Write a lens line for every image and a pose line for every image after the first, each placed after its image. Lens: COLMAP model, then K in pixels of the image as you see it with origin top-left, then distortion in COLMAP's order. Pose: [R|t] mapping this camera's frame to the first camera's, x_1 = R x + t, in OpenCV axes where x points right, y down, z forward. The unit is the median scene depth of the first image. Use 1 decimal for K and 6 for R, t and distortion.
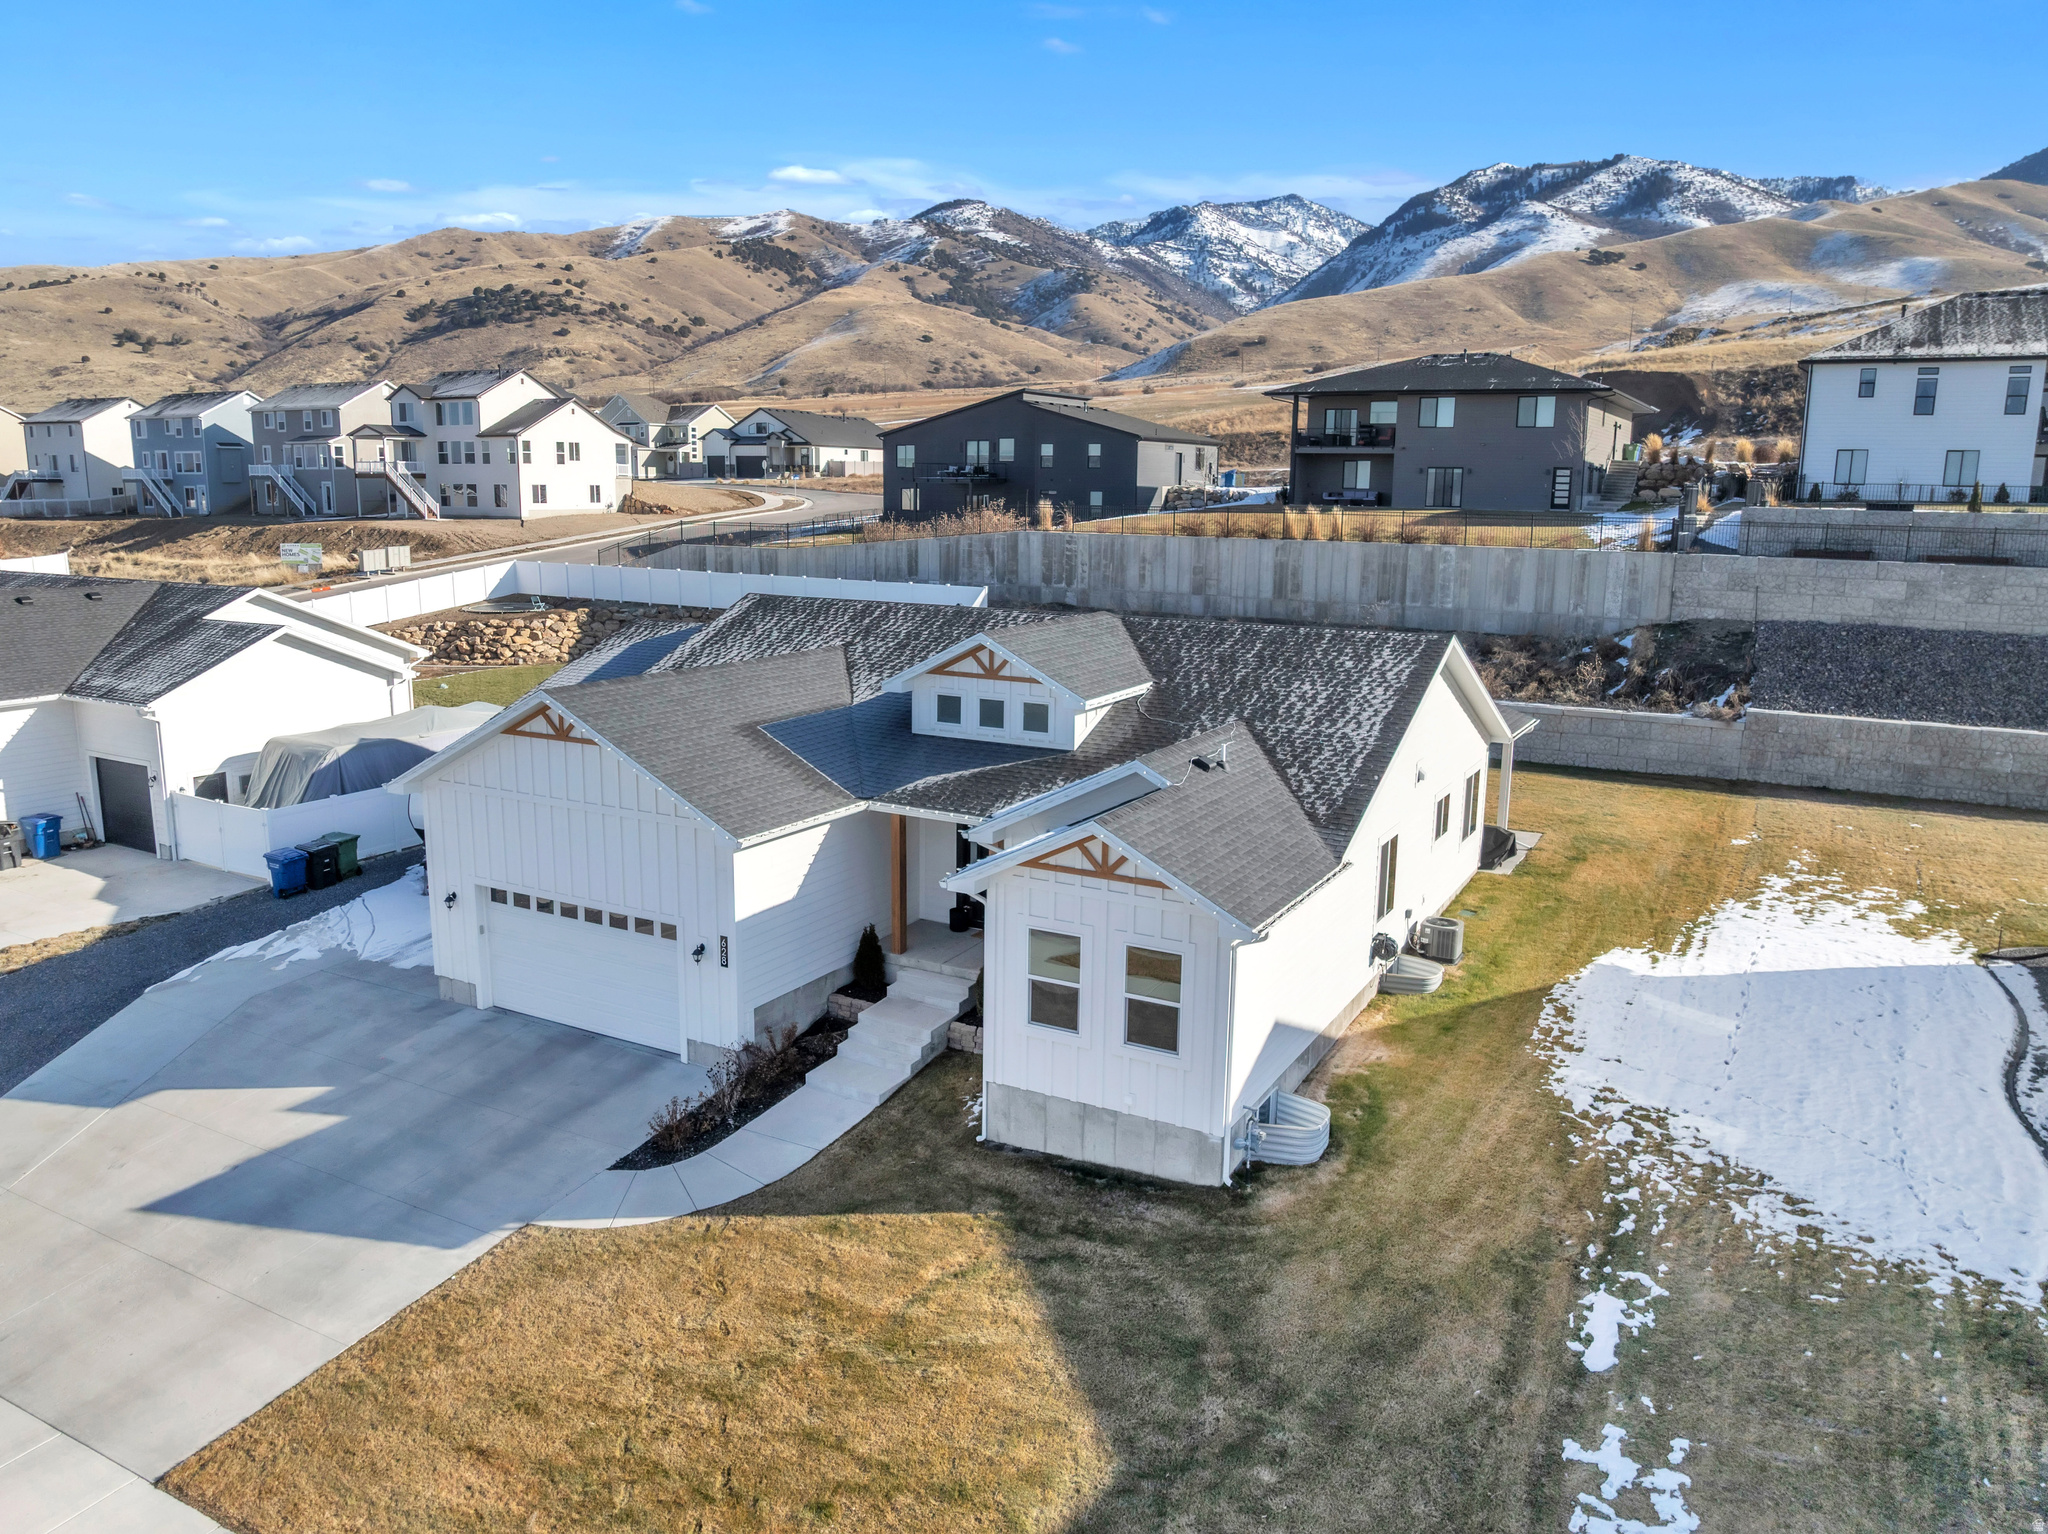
lens RADIAL K [[1447.2, 0, 1024.3], [0, 1447.2, 760.3], [0, 0, 1]] dist [-0.044896, 0.012842]
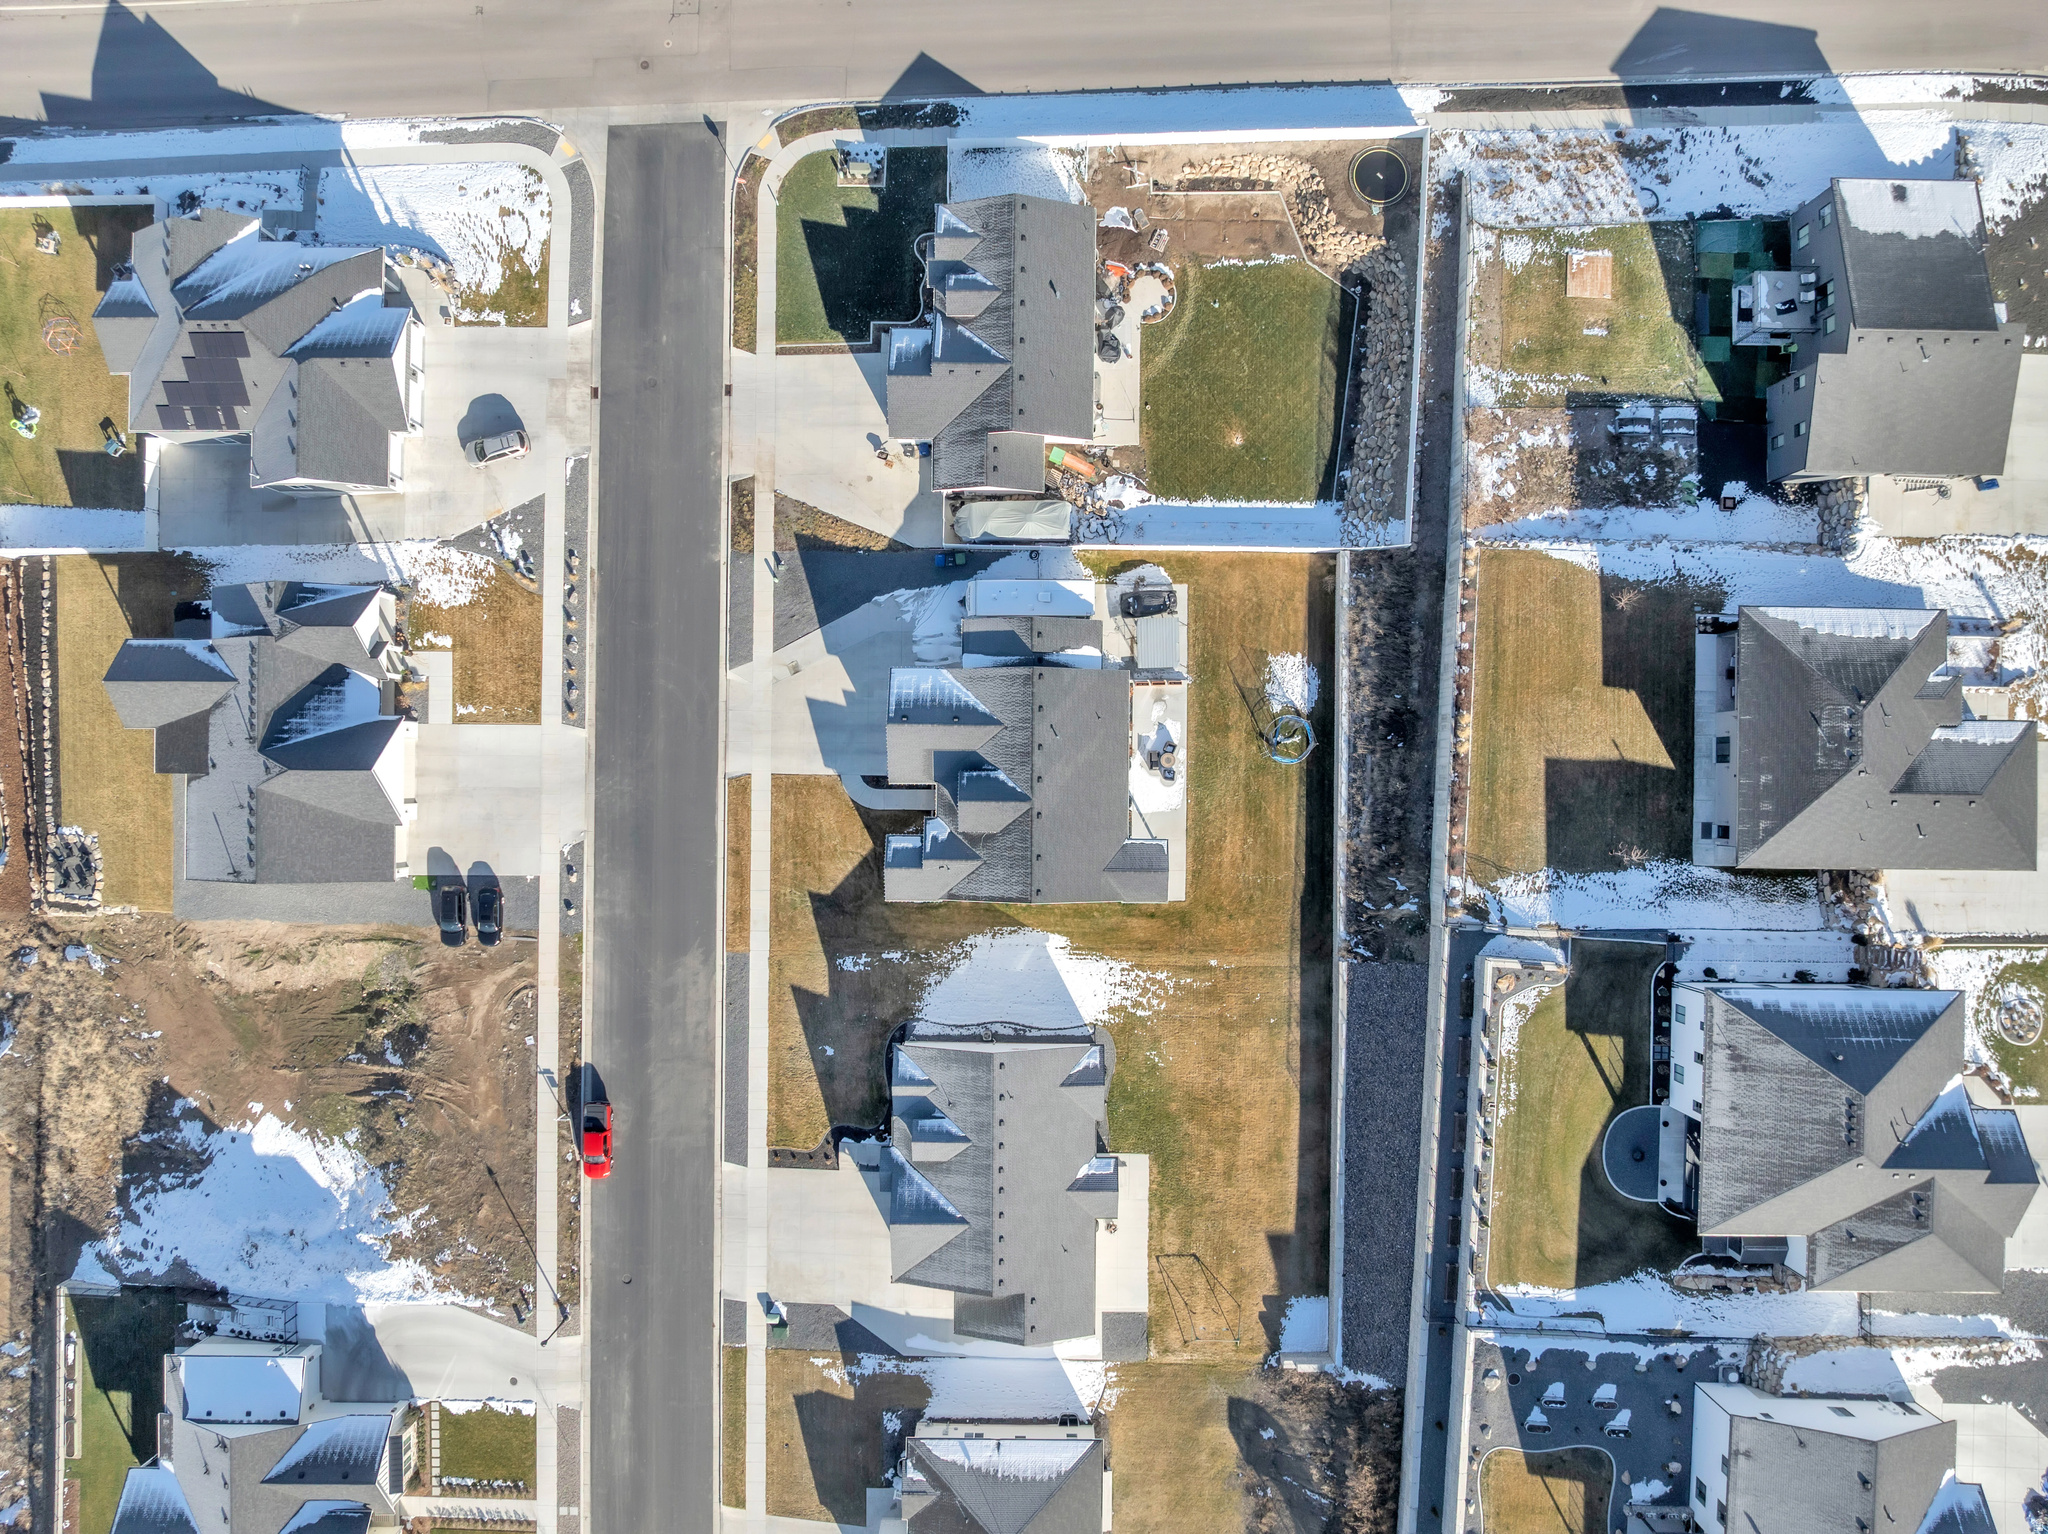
lens RADIAL K [[1447.2, 0, 1035.0], [0, 1447.2, 781.6], [0, 0, 1]] dist [-0.044896, 0.012842]
pose [[0.473412, 0.880761, -0.011855, 0.055888], [-0.159443, 0.098922, 0.982238, -3.242201], [0.866290, -0.463113, 0.187262, 0.378244]]
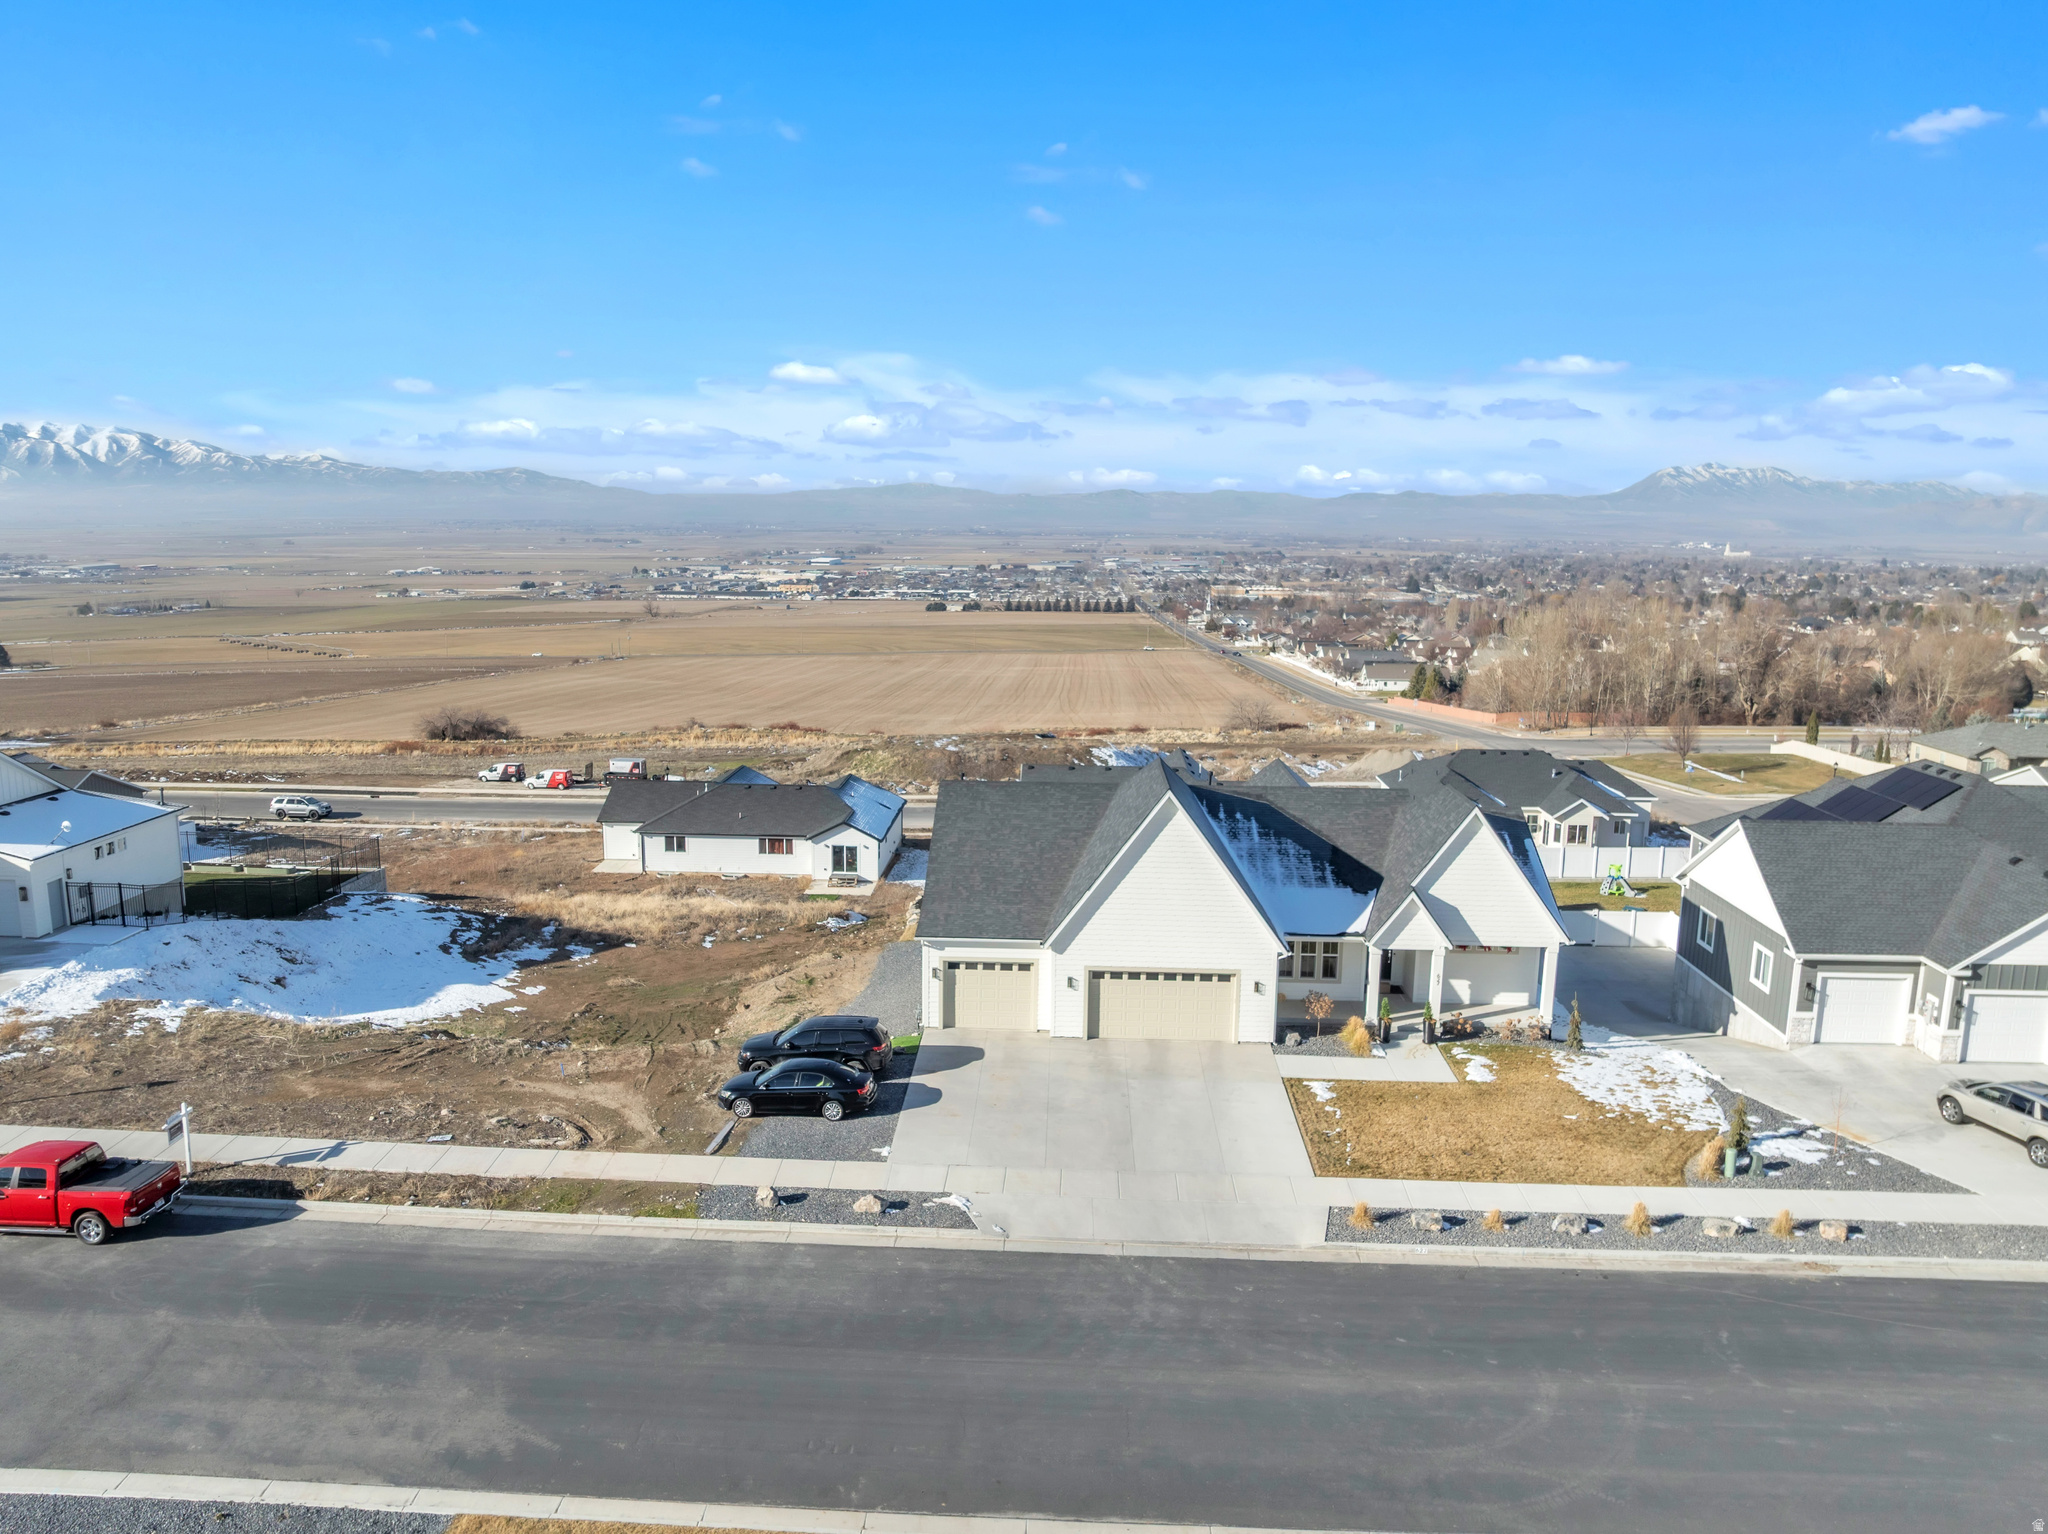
lens RADIAL K [[1447.2, 0, 1022.5], [0, 1447.2, 777.6], [0, 0, 1]] dist [-0.044896, 0.012842]
pose [[-0.895213, 0.057008, -0.441978, 0.068363], [-0.107894, 0.934550, 0.339079, -0.371274], [0.432381, 0.351235, -0.830470, 0.840453]]
